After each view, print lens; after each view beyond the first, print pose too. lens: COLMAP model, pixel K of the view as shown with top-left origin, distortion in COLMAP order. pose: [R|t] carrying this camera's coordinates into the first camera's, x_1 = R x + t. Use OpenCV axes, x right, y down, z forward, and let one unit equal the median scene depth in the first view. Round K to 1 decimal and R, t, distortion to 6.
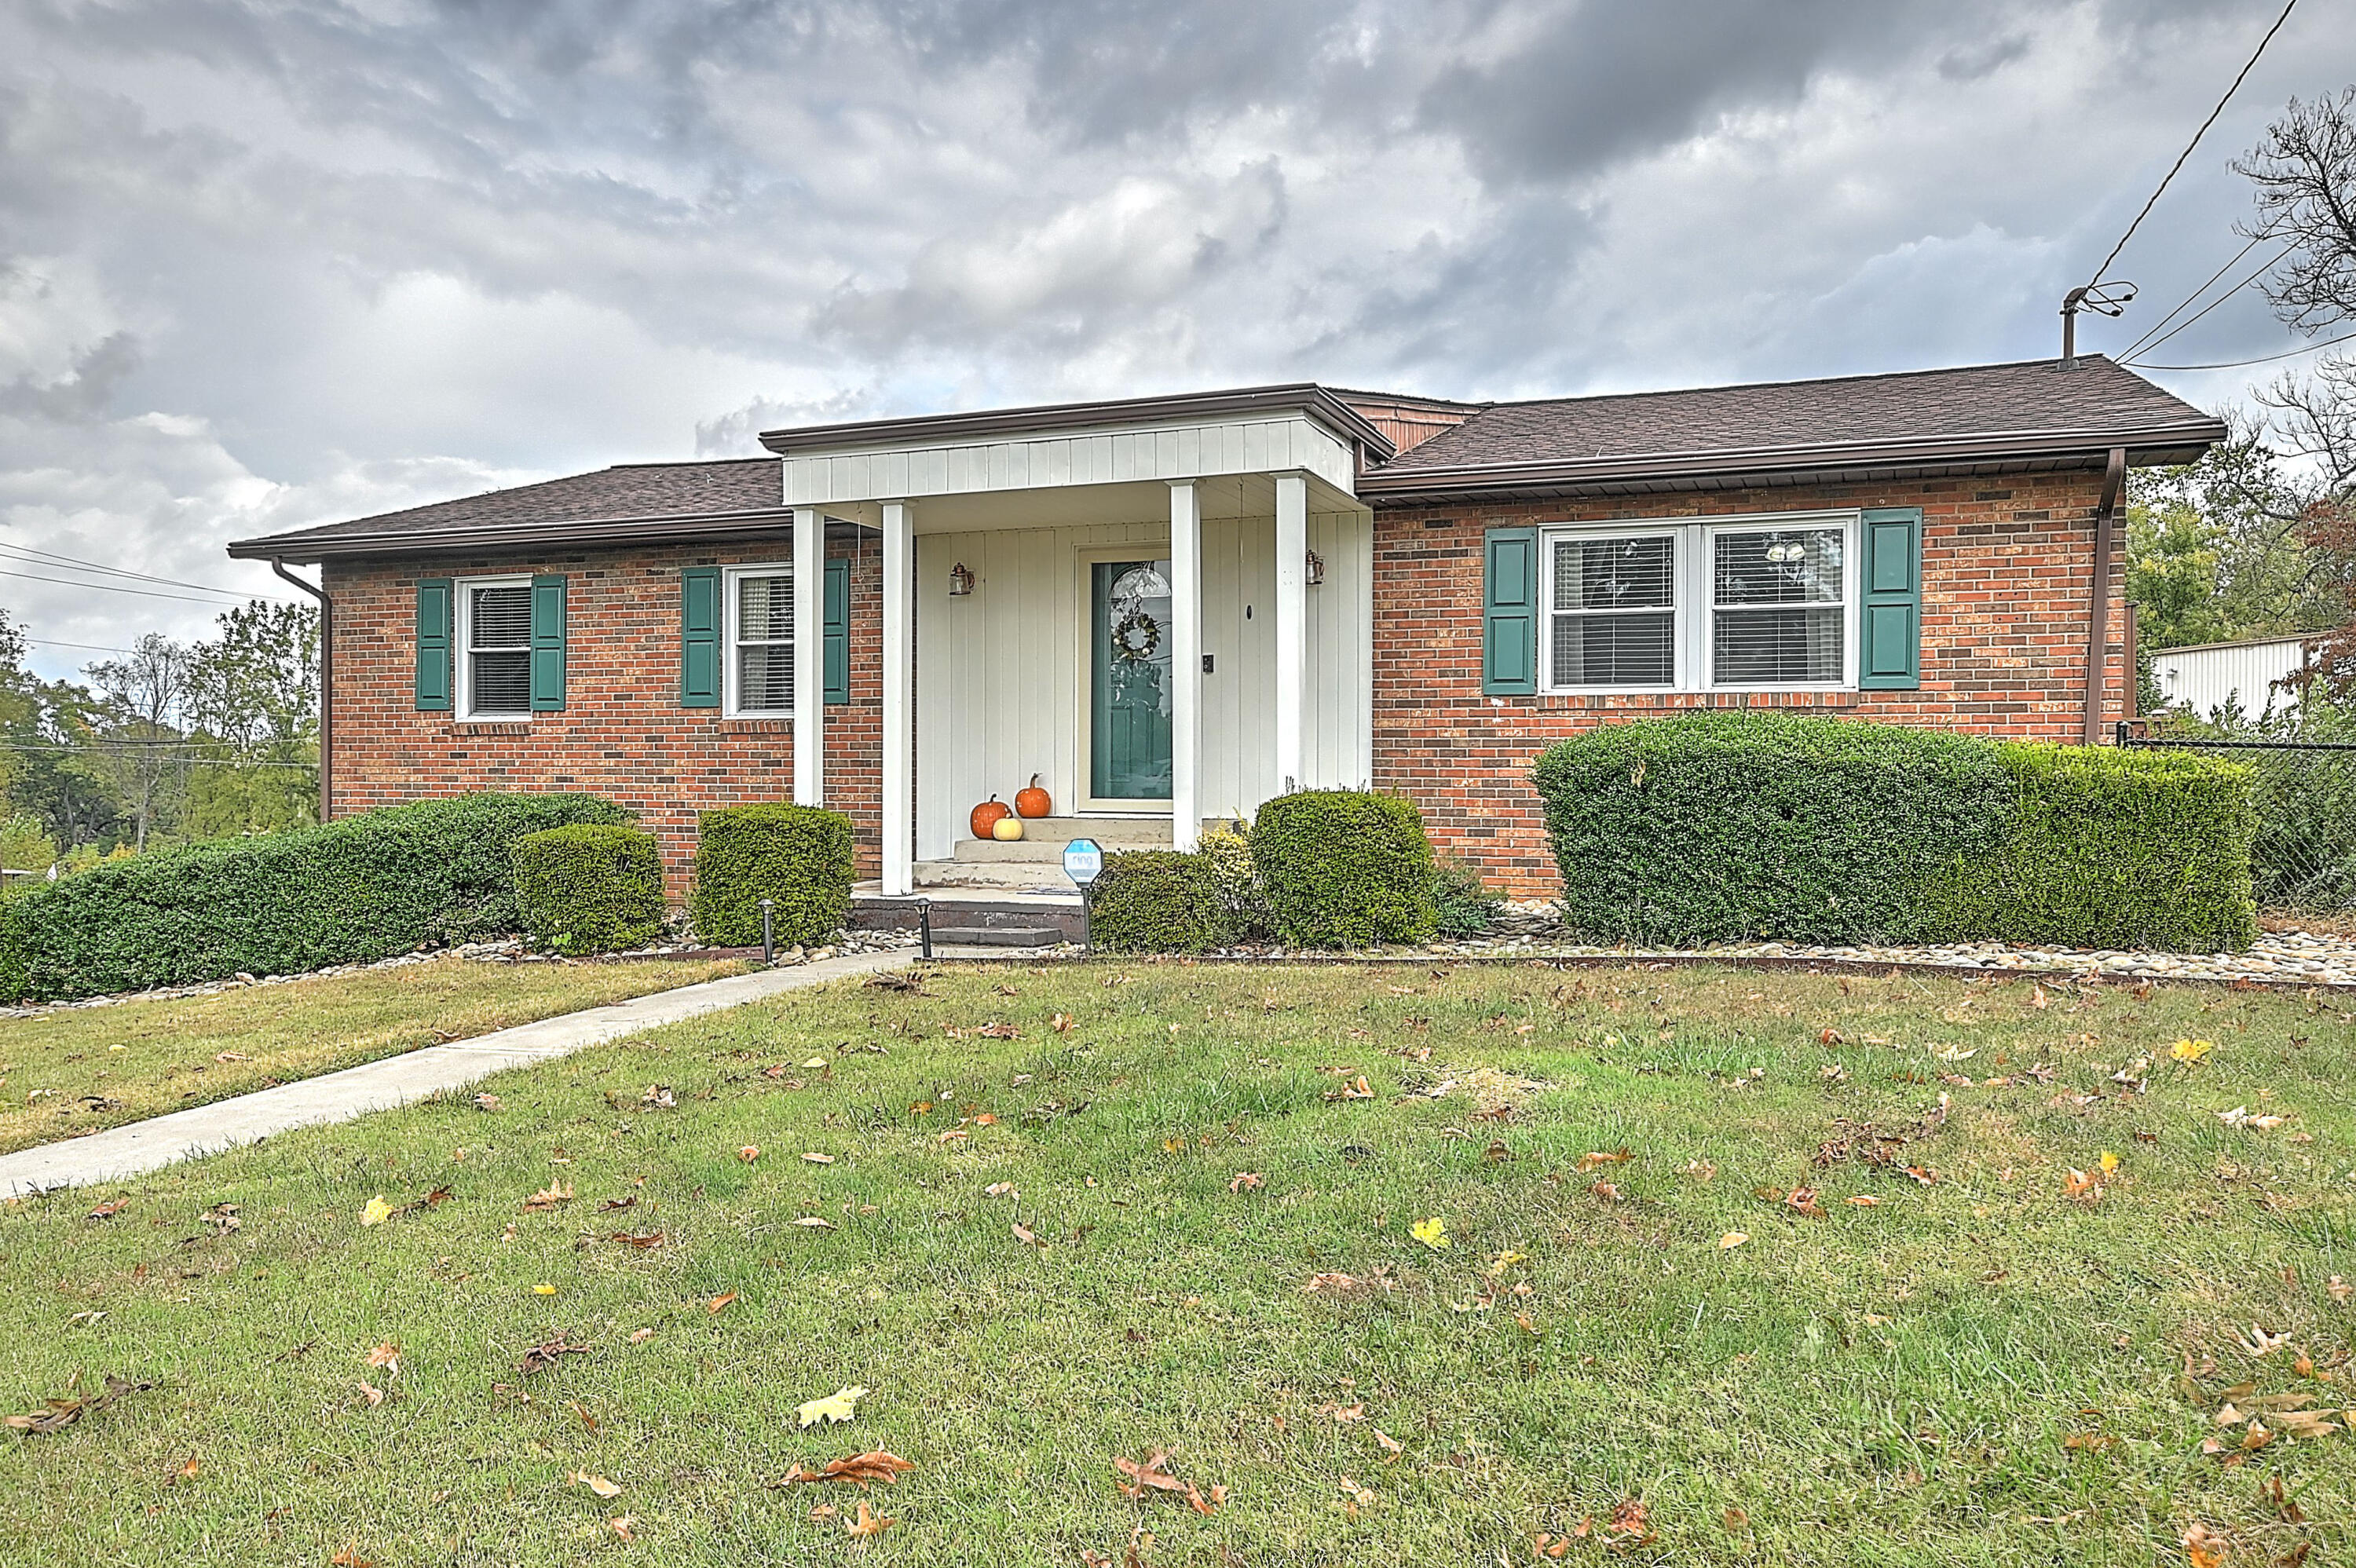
lens RADIAL K [[1848.4, 0, 1178.0], [0, 1848.4, 784.0], [0, 0, 1]] dist [0.044174, -0.059803]
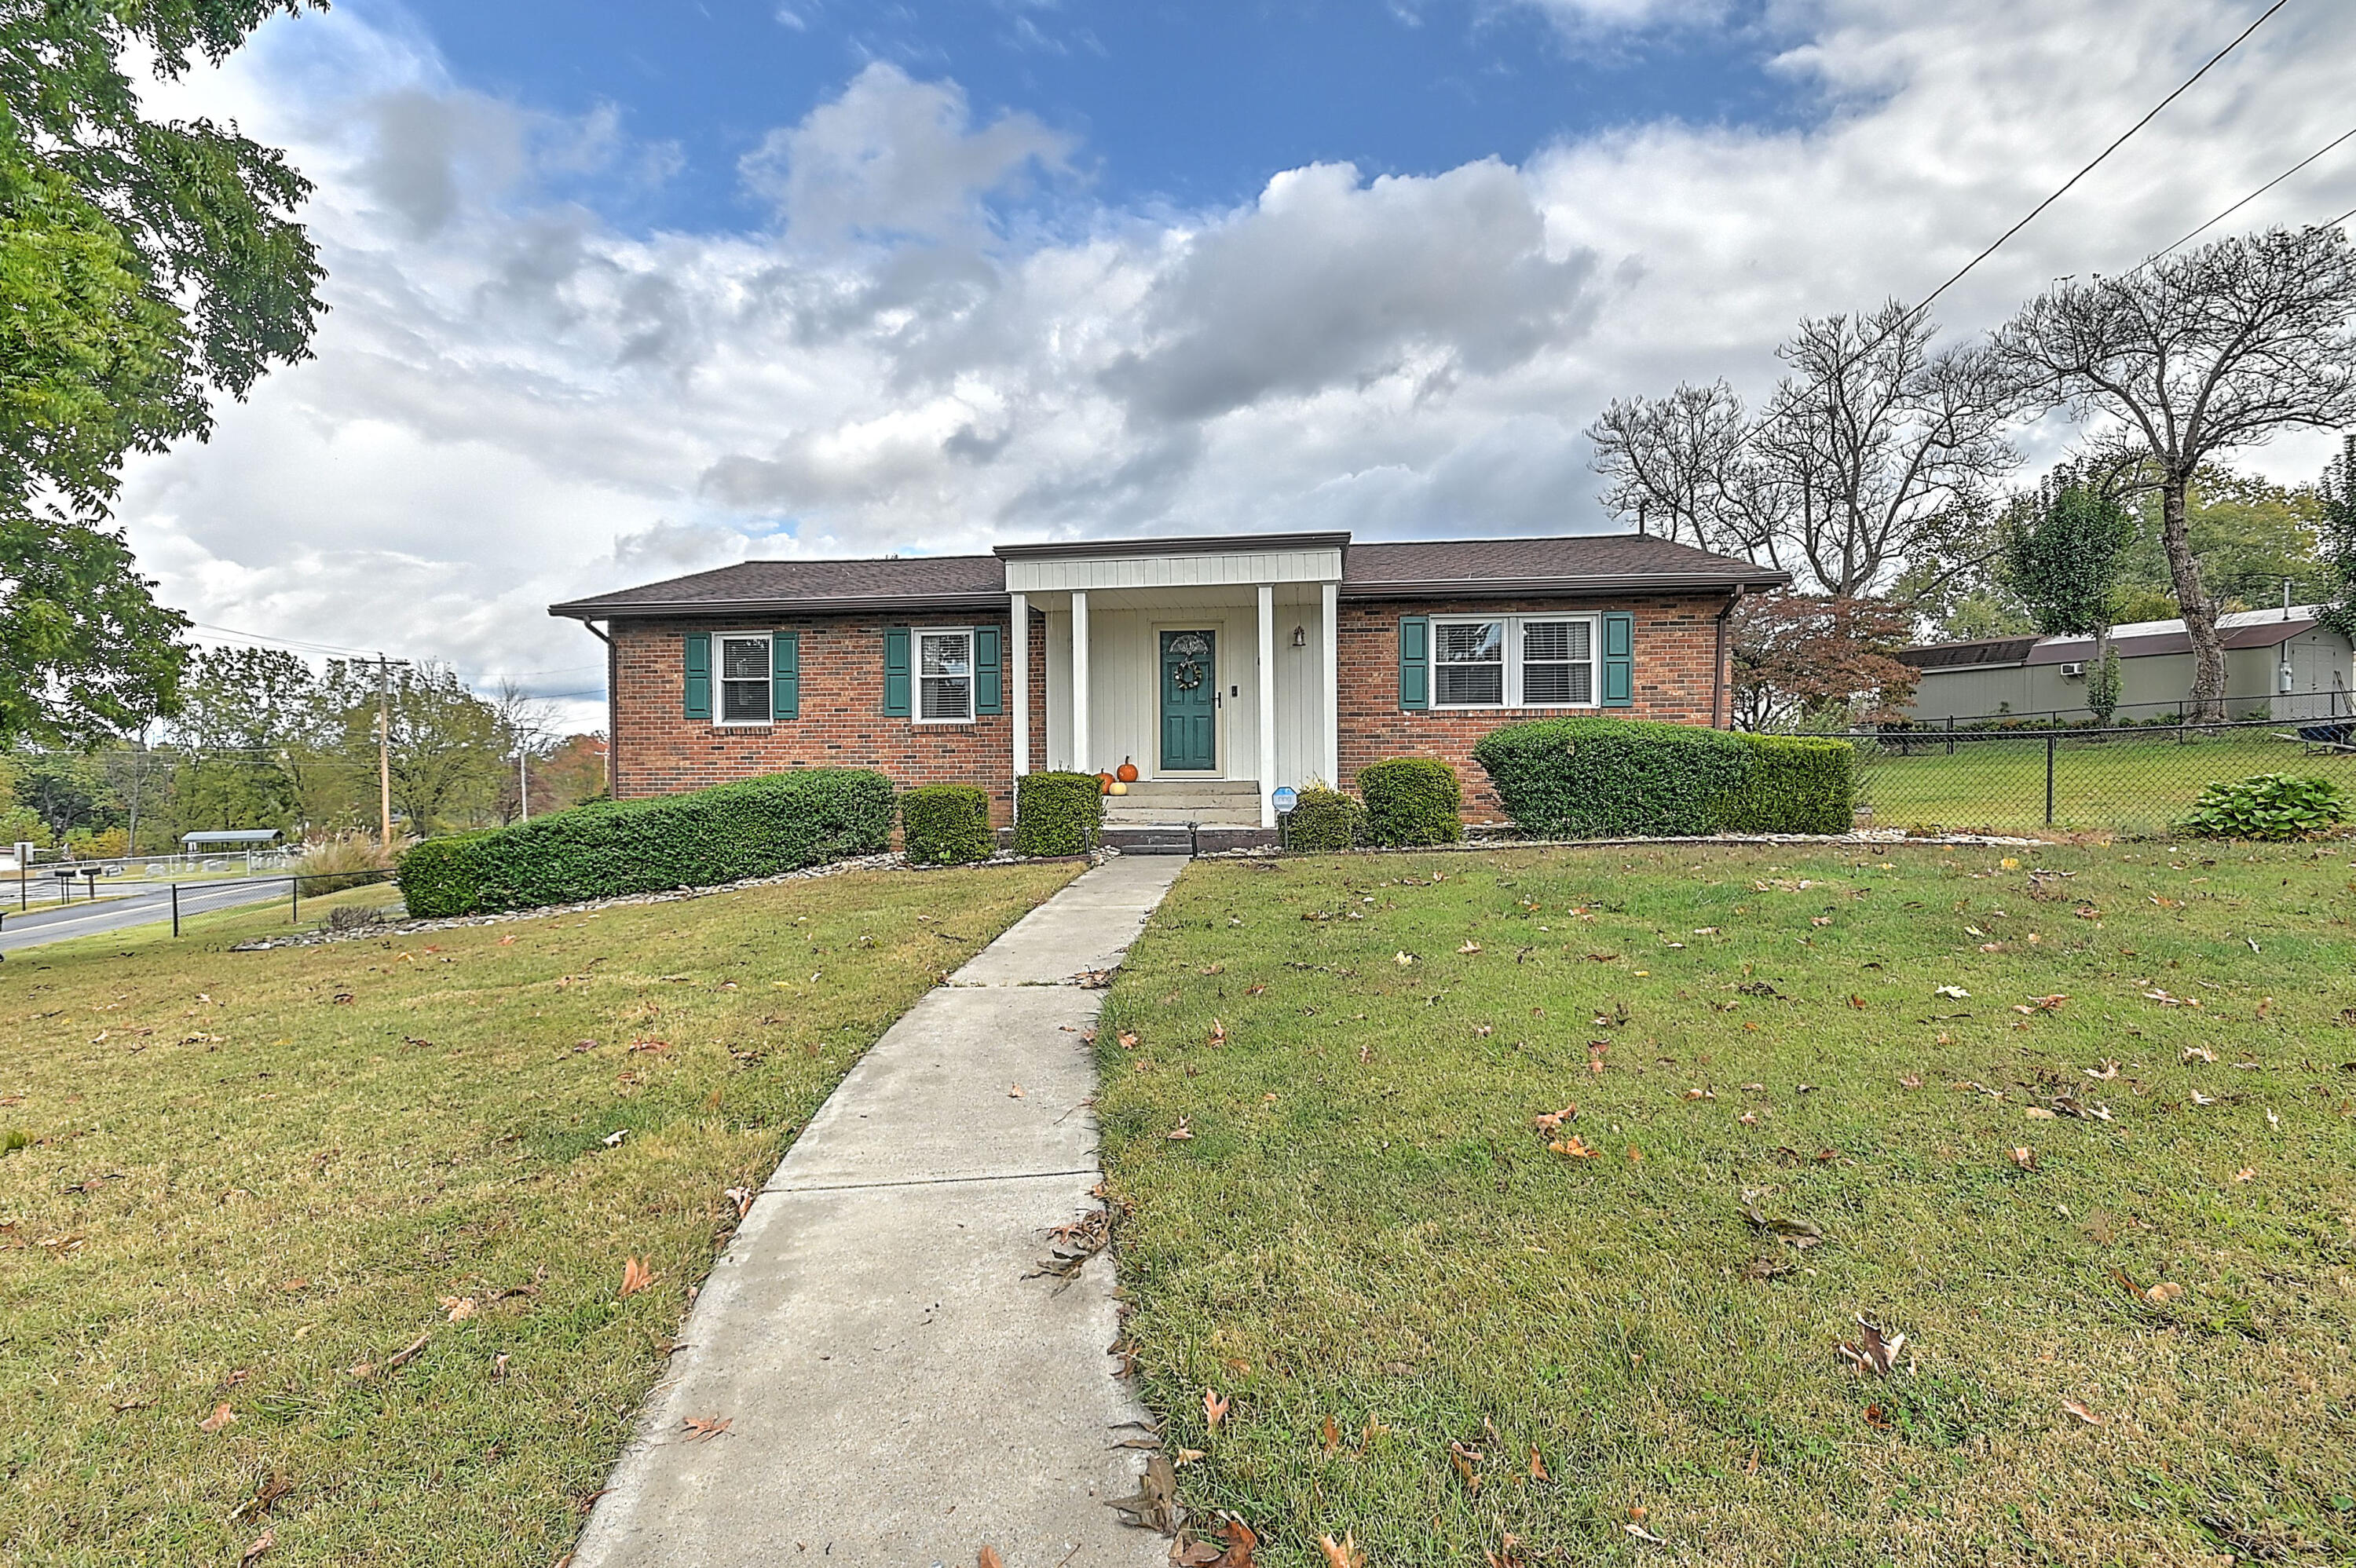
lens RADIAL K [[1145.1, 0, 1177.8], [0, 1145.1, 751.2], [0, 0, 1]] dist [-0.001101, -0.000093]
pose [[0.970293, -0.004303, 0.241894, -0.300276], [0.009053, 0.999787, -0.018527, 0.010315], [-0.241763, 0.020167, 0.970126, -0.016159]]
